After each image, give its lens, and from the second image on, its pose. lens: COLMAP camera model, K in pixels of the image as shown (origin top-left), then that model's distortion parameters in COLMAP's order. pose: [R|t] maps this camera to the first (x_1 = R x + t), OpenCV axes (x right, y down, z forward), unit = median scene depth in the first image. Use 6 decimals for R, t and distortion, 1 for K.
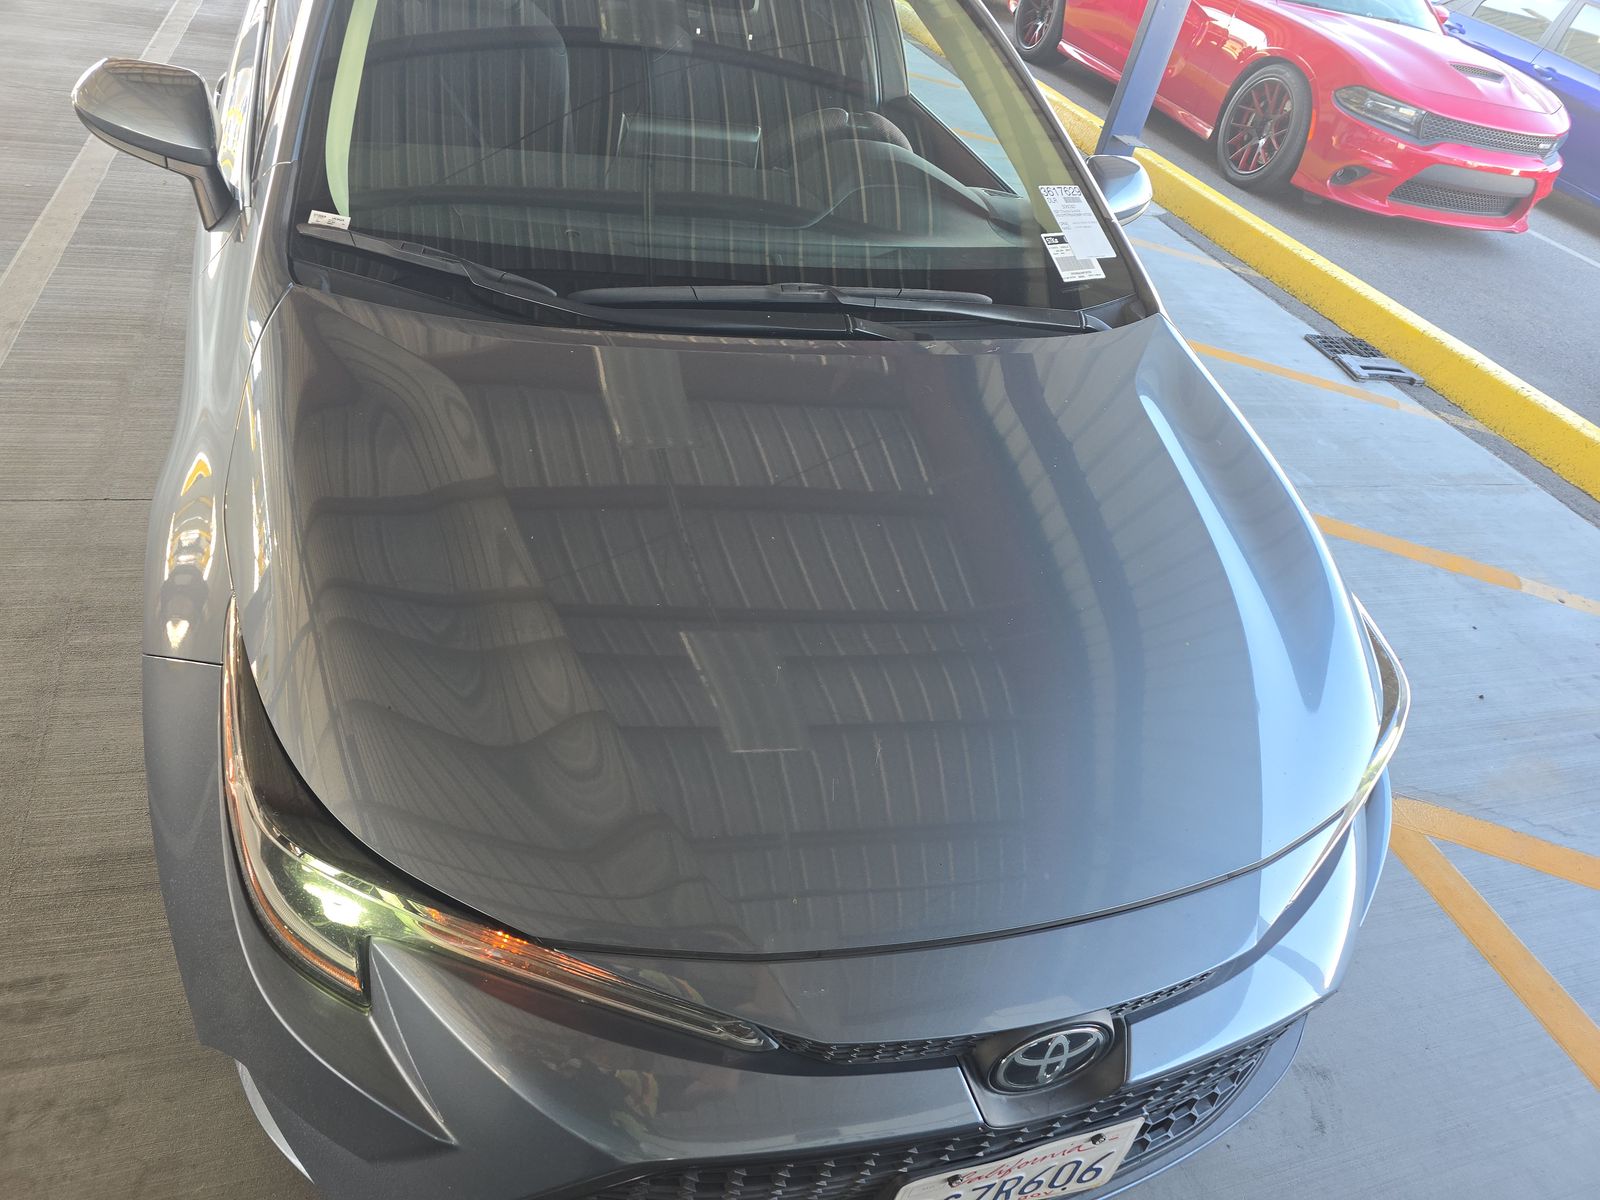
lens RADIAL K [[1083.8, 0, 796.3], [0, 1083.8, 595.0], [0, 0, 1]] dist [0.049293, -0.048371]
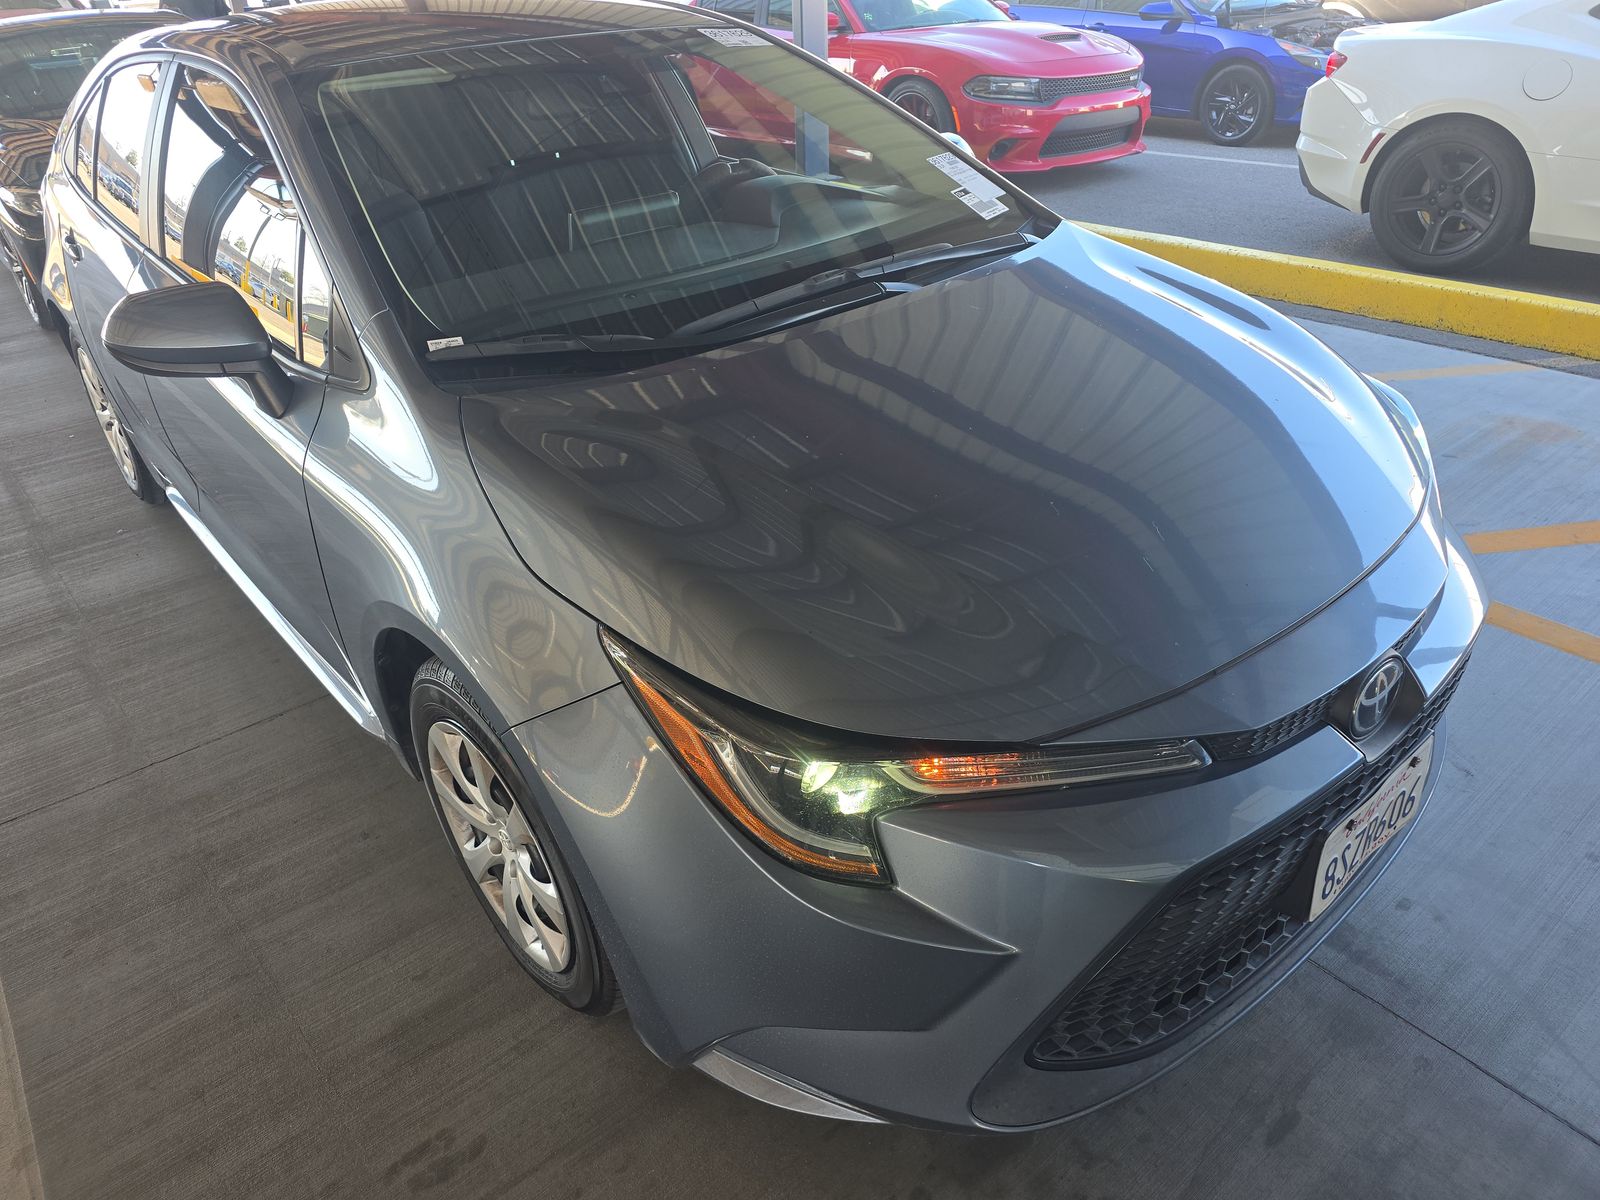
lens RADIAL K [[1083.8, 0, 796.3], [0, 1083.8, 595.0], [0, 0, 1]] dist [0.049293, -0.048371]
pose [[0.901429, -0.379249, 0.208794, -0.366071], [0.397531, 0.916098, -0.052286, 0.072329], [-0.171446, 0.130135, 0.976561, -0.081282]]
